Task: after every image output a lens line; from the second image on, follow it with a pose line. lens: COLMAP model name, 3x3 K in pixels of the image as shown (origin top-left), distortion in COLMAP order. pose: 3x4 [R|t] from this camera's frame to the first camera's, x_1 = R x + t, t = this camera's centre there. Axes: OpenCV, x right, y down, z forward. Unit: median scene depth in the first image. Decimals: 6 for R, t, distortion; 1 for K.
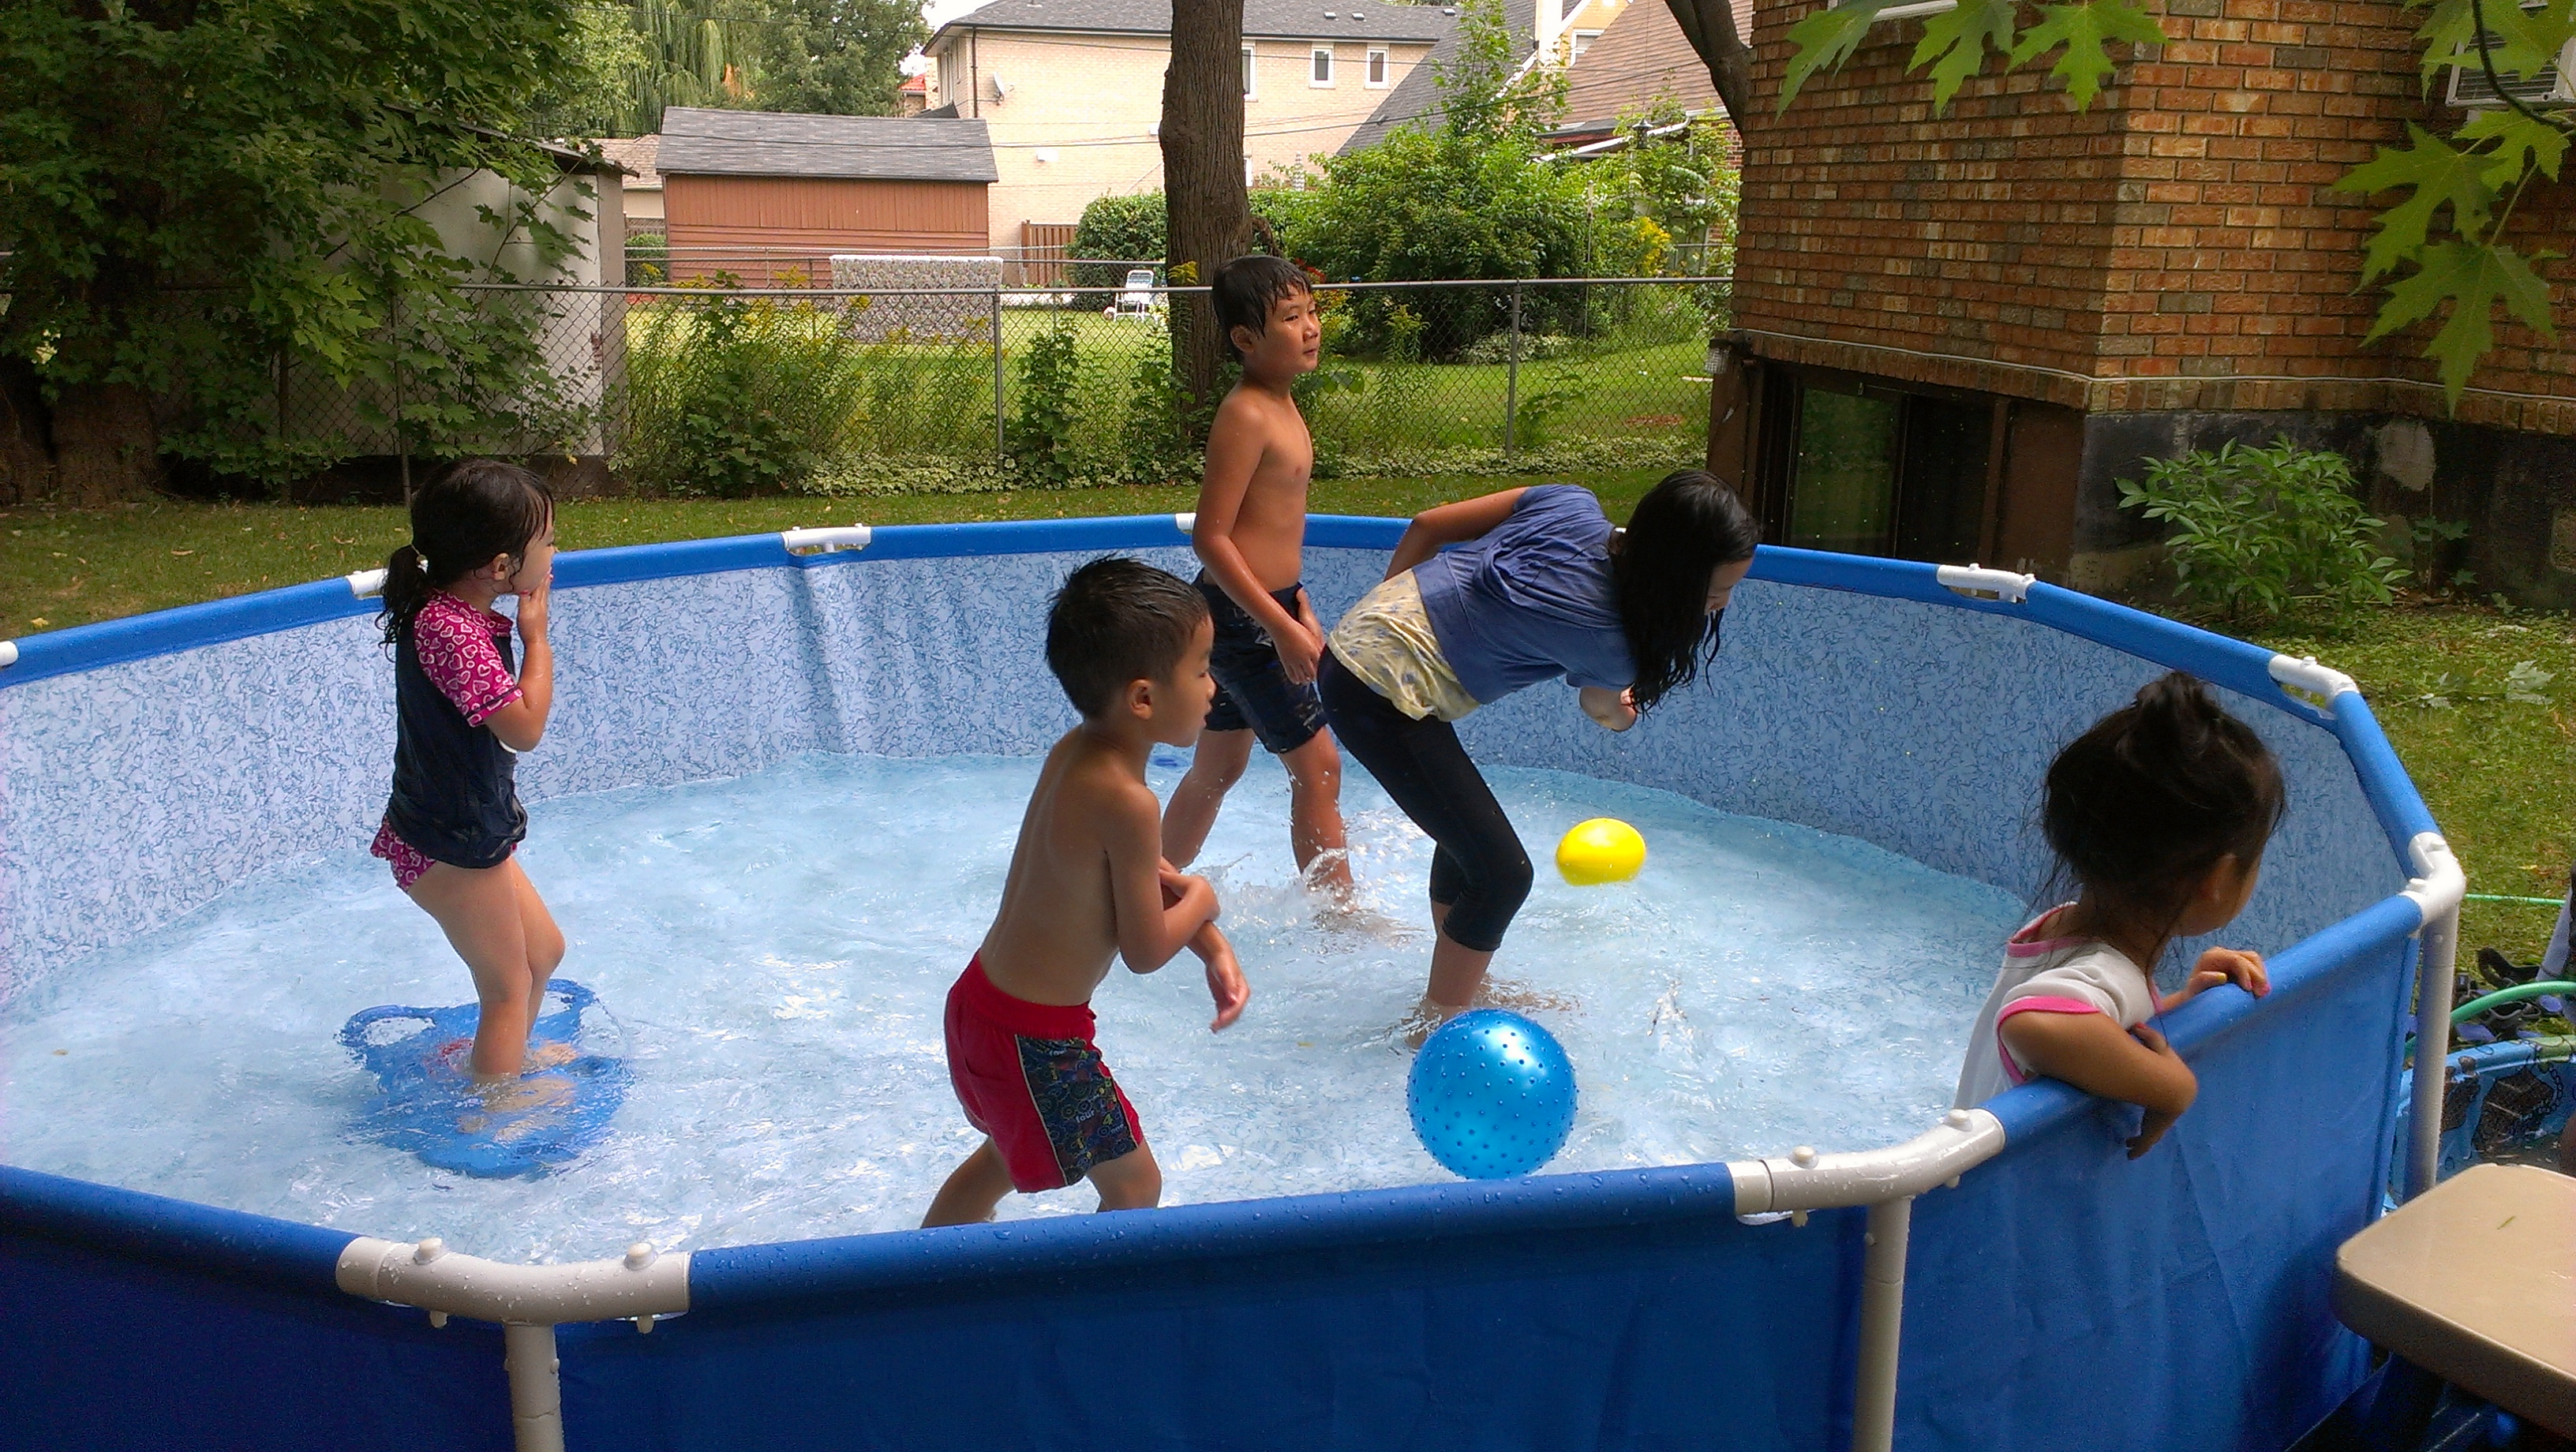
lens RADIAL K [[2105.1, 0, 1278.5], [0, 2105.1, 739.4], [0, 0, 1]] dist [0.156214, -0.280225]
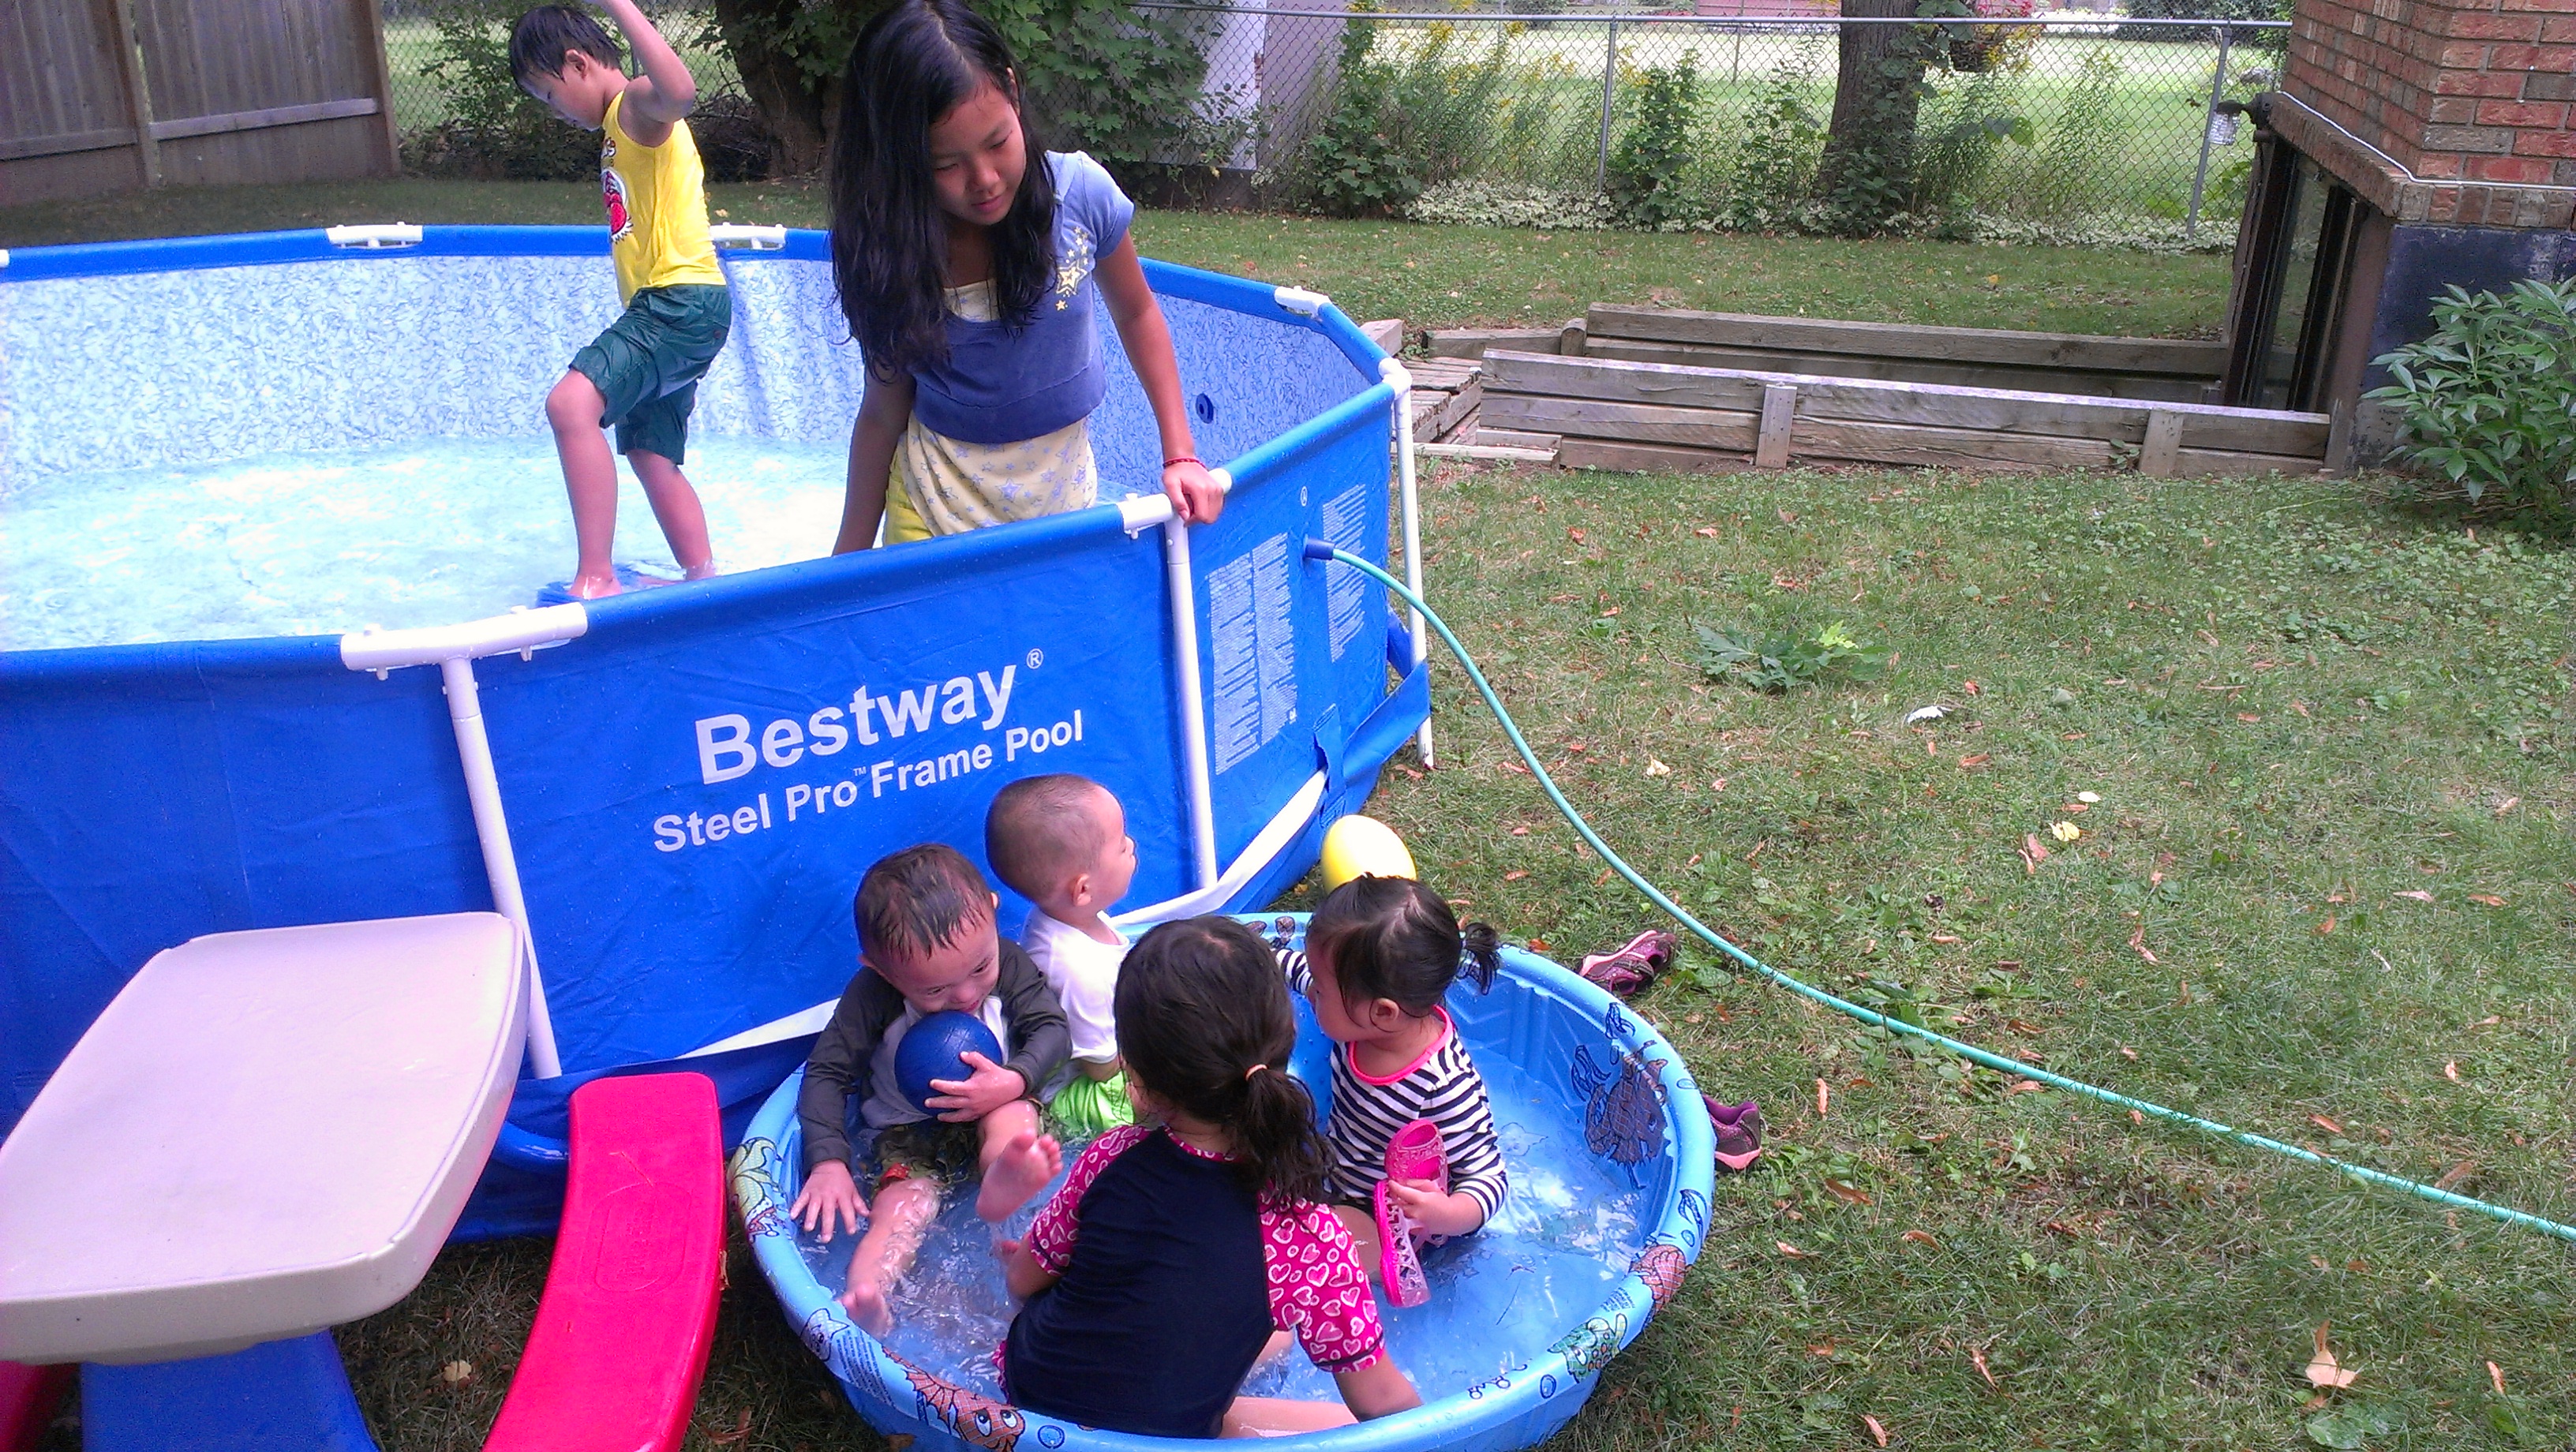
lens RADIAL K [[2105.1, 0, 1278.5], [0, 2105.1, 739.4], [0, 0, 1]] dist [0.156214, -0.280225]
pose [[0.851531, 0.195193, -0.486615, 0.450353], [-0.135018, 0.978452, 0.156212, -0.032929], [0.506621, -0.067318, 0.859537, 0.093562]]
